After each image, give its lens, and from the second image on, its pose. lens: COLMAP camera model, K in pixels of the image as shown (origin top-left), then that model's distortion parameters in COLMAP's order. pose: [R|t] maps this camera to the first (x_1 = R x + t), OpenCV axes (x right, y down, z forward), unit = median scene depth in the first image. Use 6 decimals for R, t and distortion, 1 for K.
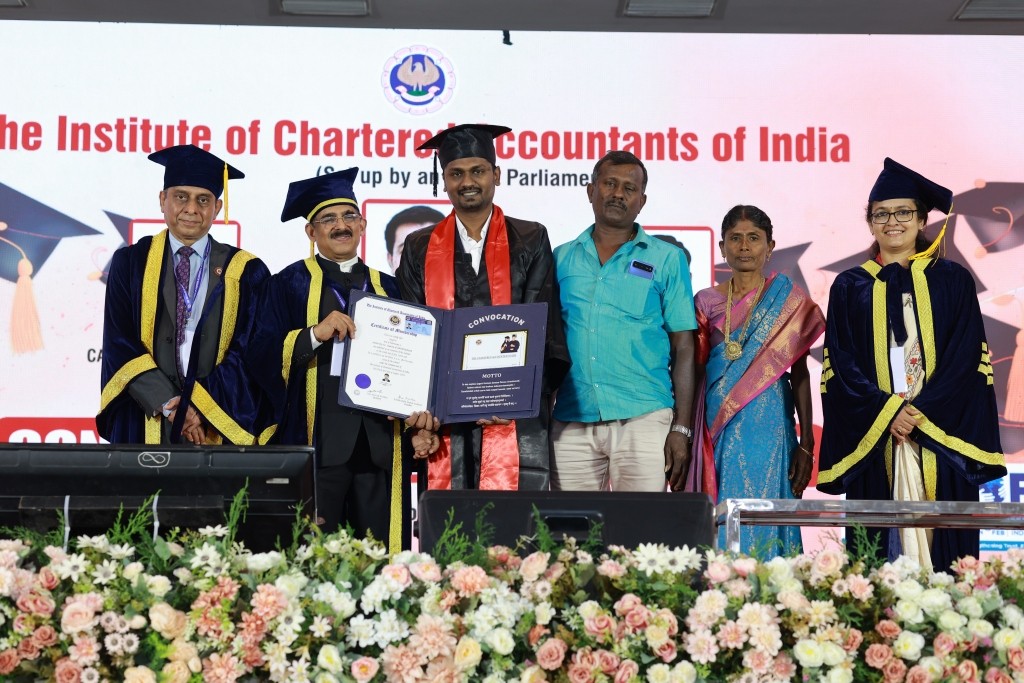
lens RADIAL K [[2395.2, 0, 514.9], [0, 2395.2, 344.1], [0, 0, 1]] dist [0.326631, 0.000000]
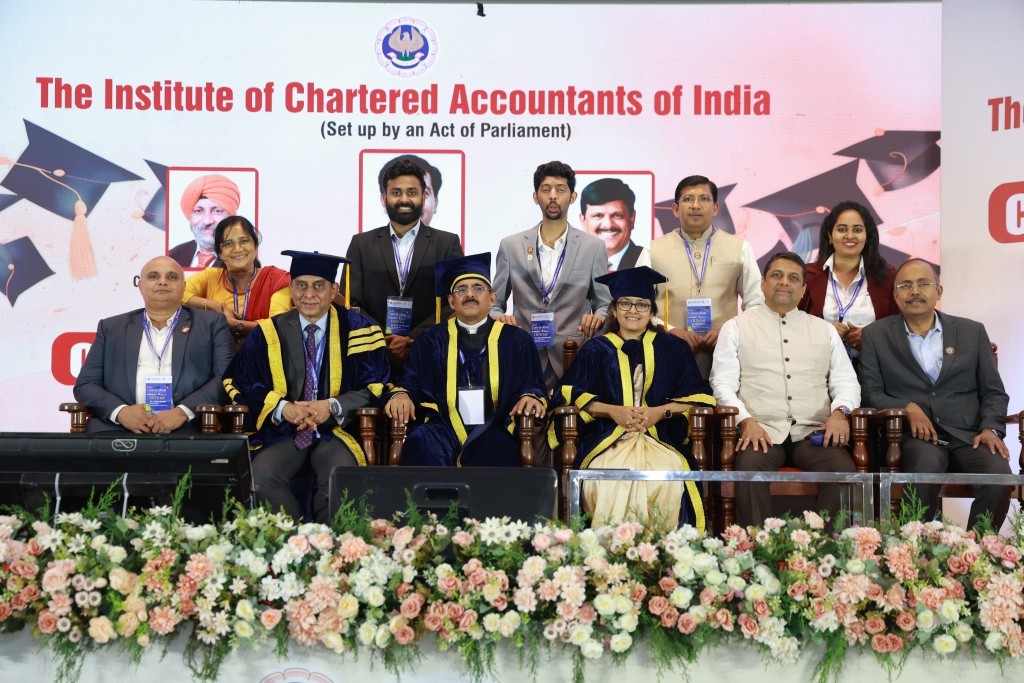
lens RADIAL K [[2155.4, 0, 514.4], [0, 2155.4, 364.8], [0, 0, 1]] dist [0.346320, 0.000000]
pose [[0.999358, -0.000797, -0.035807, 0.110157], [0.004034, 0.995896, 0.090414, -0.107739], [0.035588, -0.090501, 0.995260, -0.170746]]
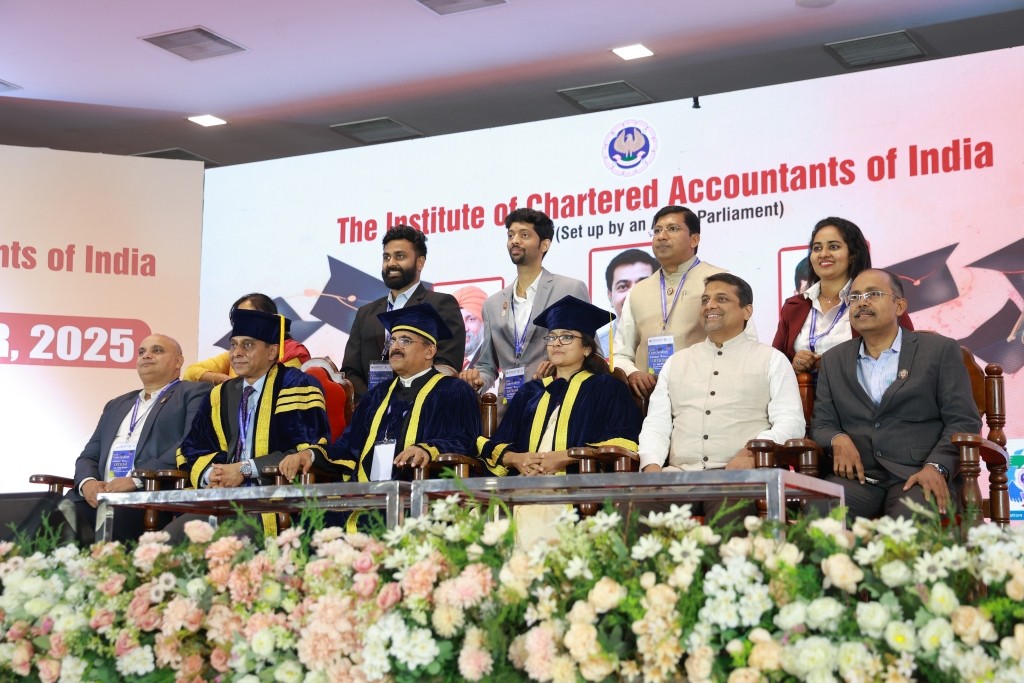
lens RADIAL K [[1727.2, 0, 514.7], [0, 1727.2, 335.1], [0, 0, 1]] dist [0.250882, 0.000000]
pose [[0.865162, -0.082725, -0.494623, 0.729230], [0.070713, 0.996570, -0.042989, 0.042661], [0.496482, 0.002216, 0.868044, 0.426368]]
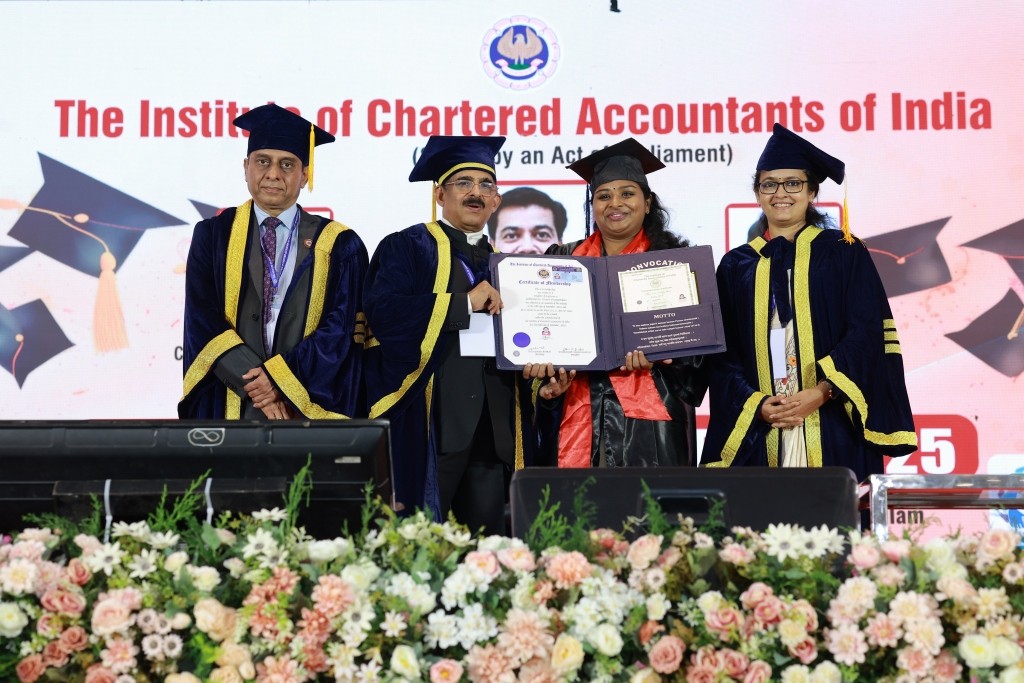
lens RADIAL K [[2395.2, 0, 511.8], [0, 2395.2, 341.8], [0, 0, 1]] dist [0.326631, 0.000000]
pose [[0.998494, -0.018014, -0.051816, 0.006472], [0.017478, 0.999789, -0.010787, 0.026428], [0.051999, 0.009865, 0.998598, 0.147704]]
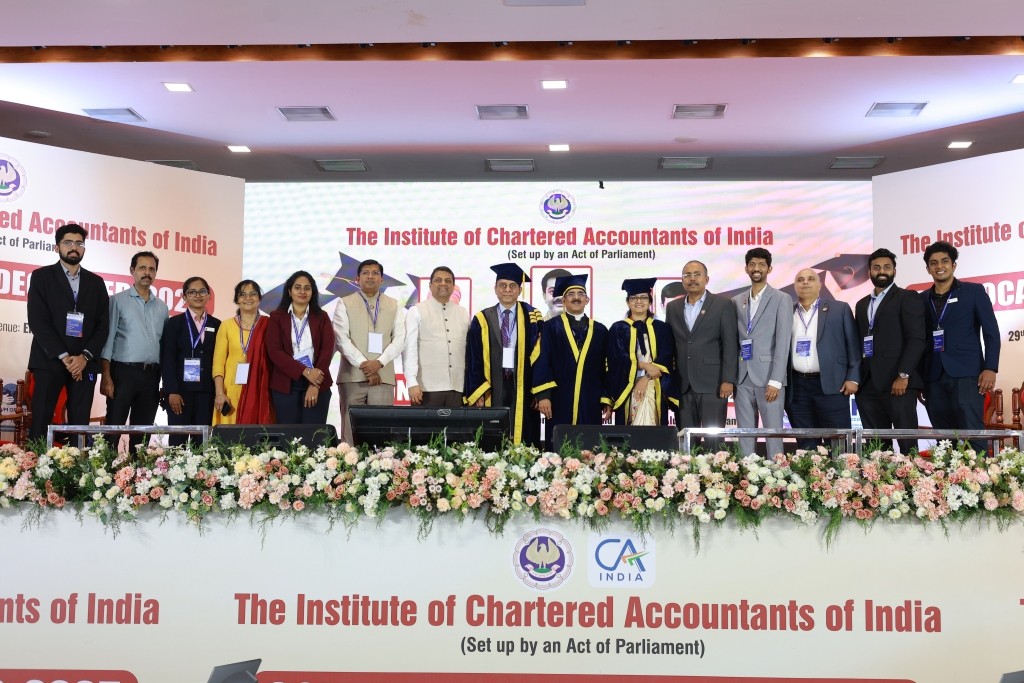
lens RADIAL K [[1432.1, 0, 505.5], [0, 1432.1, 337.2], [0, 0, 1]] dist [0.028391, 0.000000]
pose [[0.996478, -0.006742, -0.083585, 0.034512], [0.009059, 0.999584, 0.027368, -0.070866], [0.083366, -0.028029, 0.996125, -0.450412]]
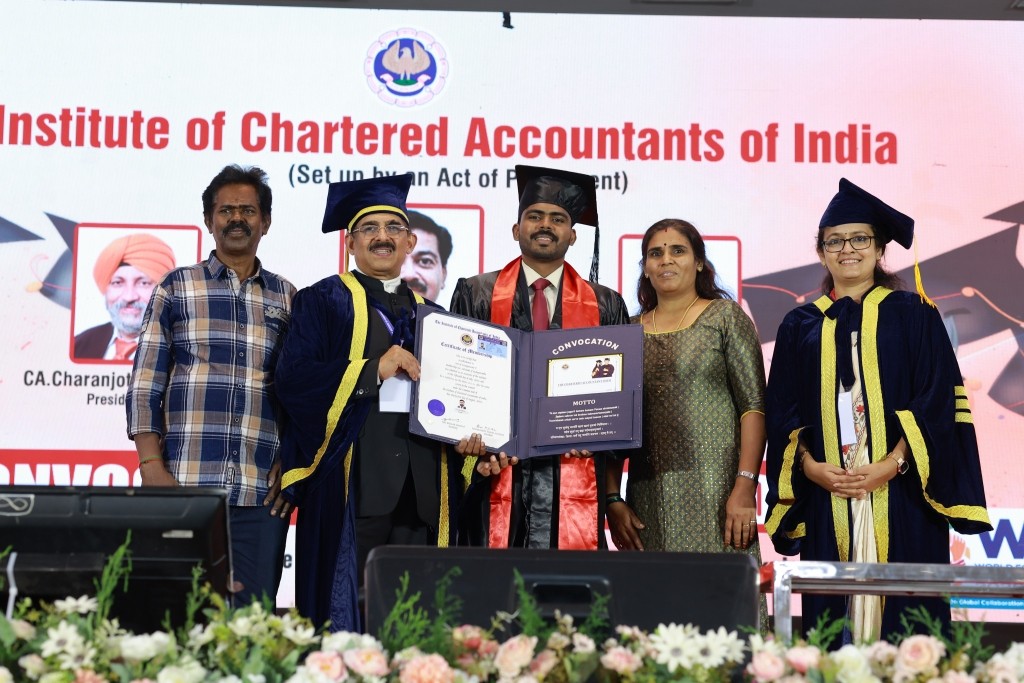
lens RADIAL K [[2395.2, 0, 513.5], [0, 2395.2, 339.4], [0, 0, 1]] dist [0.326631, 0.000000]
pose [[0.999953, 0.007425, -0.006159, 0.011204], [-0.007526, 0.999834, -0.016595, 0.008340], [0.006035, 0.016641, 0.999843, 0.261508]]
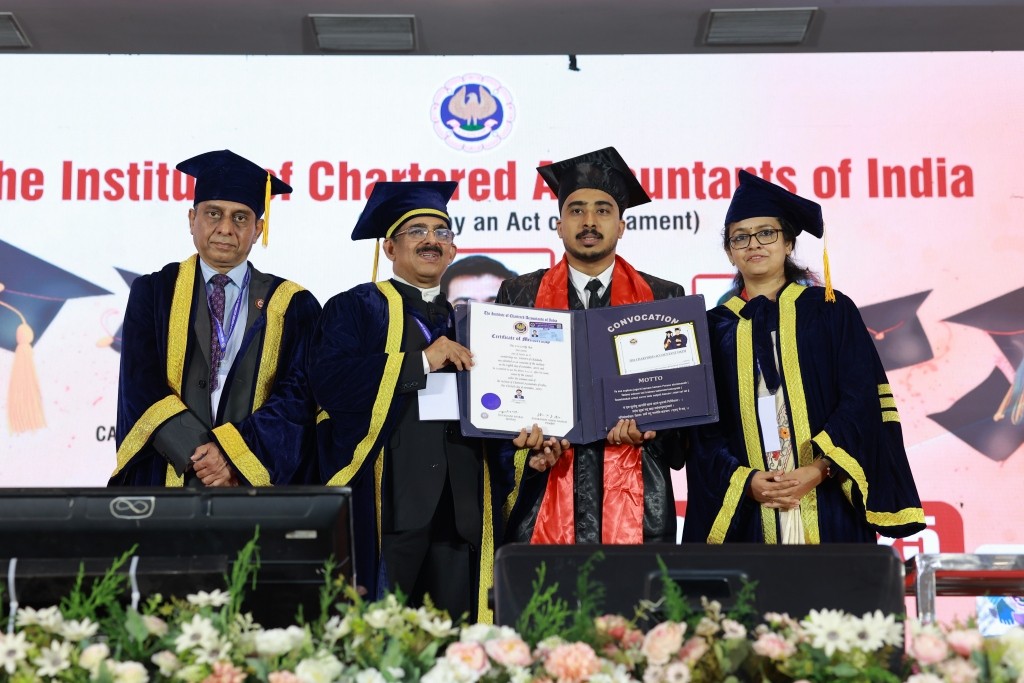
lens RADIAL K [[2395.2, 0, 510.5], [0, 2395.2, 343.9], [0, 0, 1]] dist [0.326631, 0.000000]
pose [[0.999636, -0.016558, -0.021300, -0.019792], [0.015455, 0.998581, -0.050968, 0.039884], [0.022114, 0.050620, 0.998473, 0.286629]]
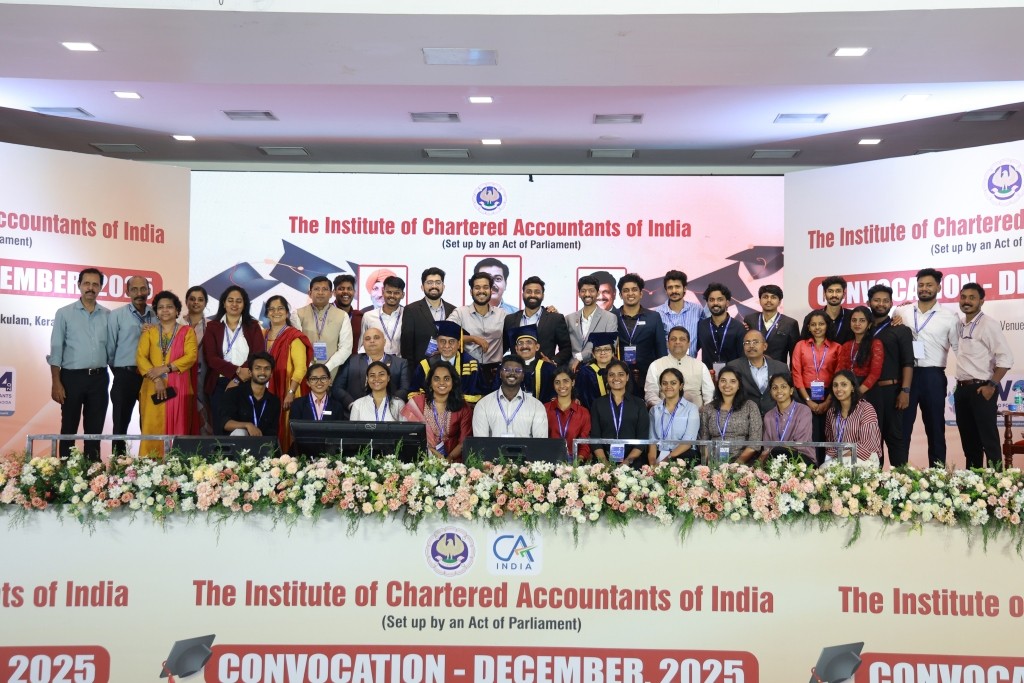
lens RADIAL K [[1616.6, 0, 517.6], [0, 1616.6, 338.0], [0, 0, 1]] dist [0.192833, 0.000000]
pose [[0.998404, 0.003326, -0.056375, 0.142792], [0.001662, 0.996100, 0.088216, -0.242355], [0.056448, -0.088169, 0.994505, -0.961513]]
